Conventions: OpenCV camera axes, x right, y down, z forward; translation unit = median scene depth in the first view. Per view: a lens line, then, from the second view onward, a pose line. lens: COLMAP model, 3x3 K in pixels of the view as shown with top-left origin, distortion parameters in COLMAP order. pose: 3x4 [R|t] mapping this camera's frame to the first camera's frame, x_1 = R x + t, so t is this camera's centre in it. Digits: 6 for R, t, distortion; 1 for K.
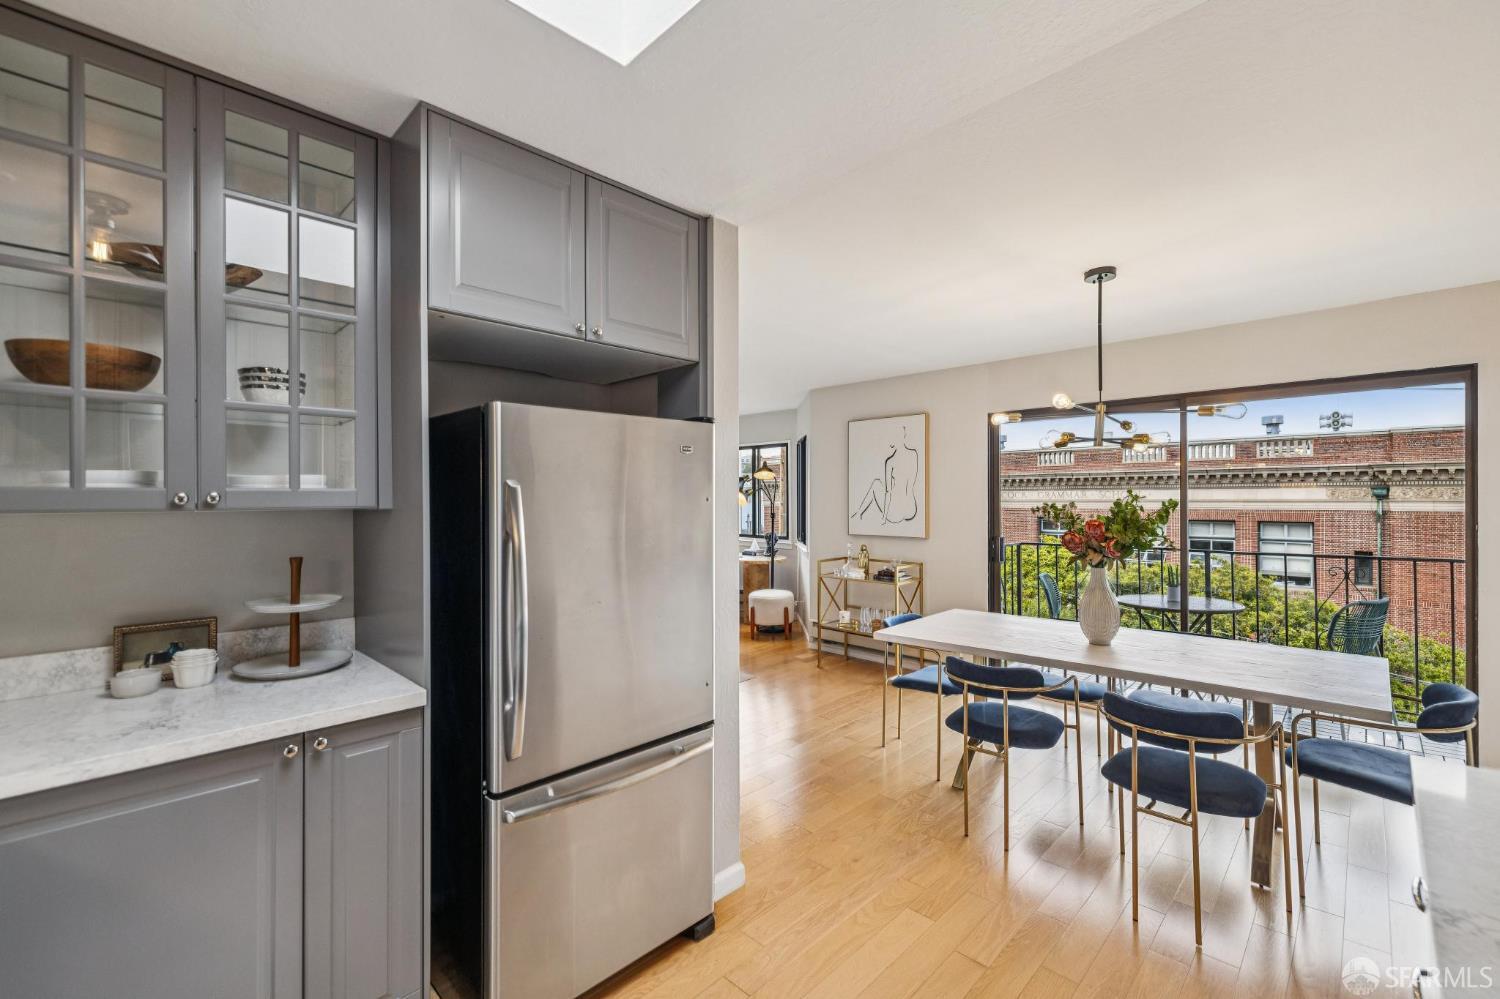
lens RADIAL K [[633.8, 0, 750.8], [0, 633.8, 499.9], [0, 0, 1]] dist [-0.002720, 0.001746]
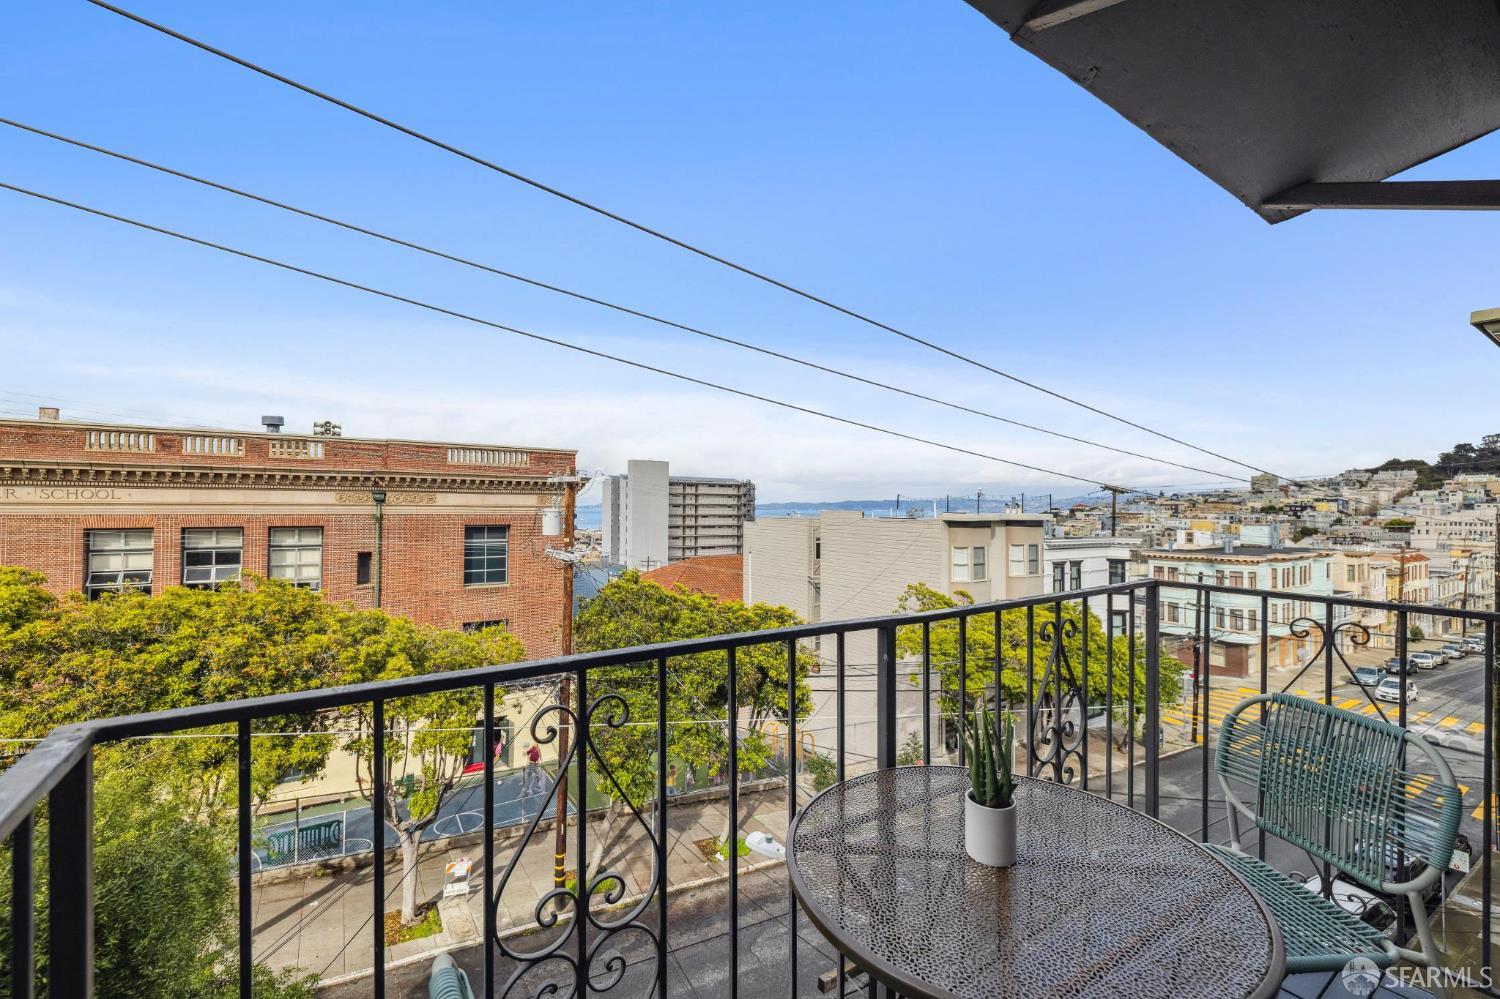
lens RADIAL K [[633.8, 0, 736.0], [0, 633.8, 499.0], [0, 0, 1]] dist [-0.002720, 0.001746]
pose [[0.214043, 0.015204, 0.976706, 0.062237], [-0.005616, 0.999881, -0.014334, 0.003364], [-0.976808, -0.002417, 0.214103, 0.164780]]
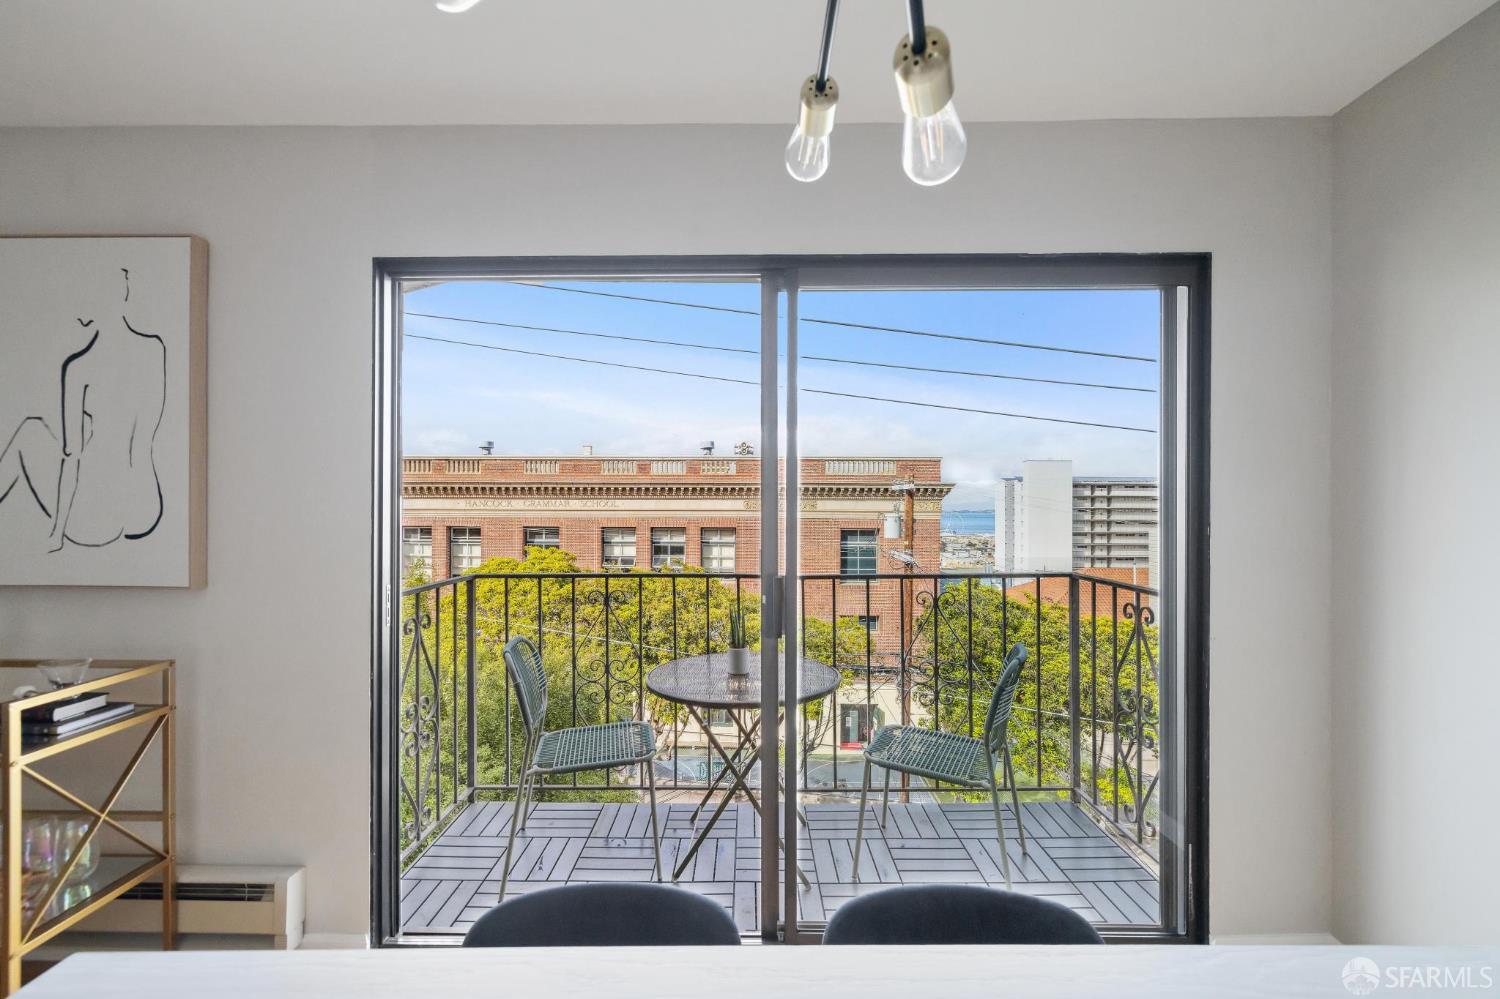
lens RADIAL K [[633.8, 0, 729.7], [0, 633.8, 504.7], [0, 0, 1]] dist [-0.002720, 0.001746]
pose [[0.740243, 0.009755, 0.672268, 0.044391], [-0.003870, 0.999940, -0.010248, 0.002743], [-0.672328, 0.004984, 0.740237, 0.090718]]
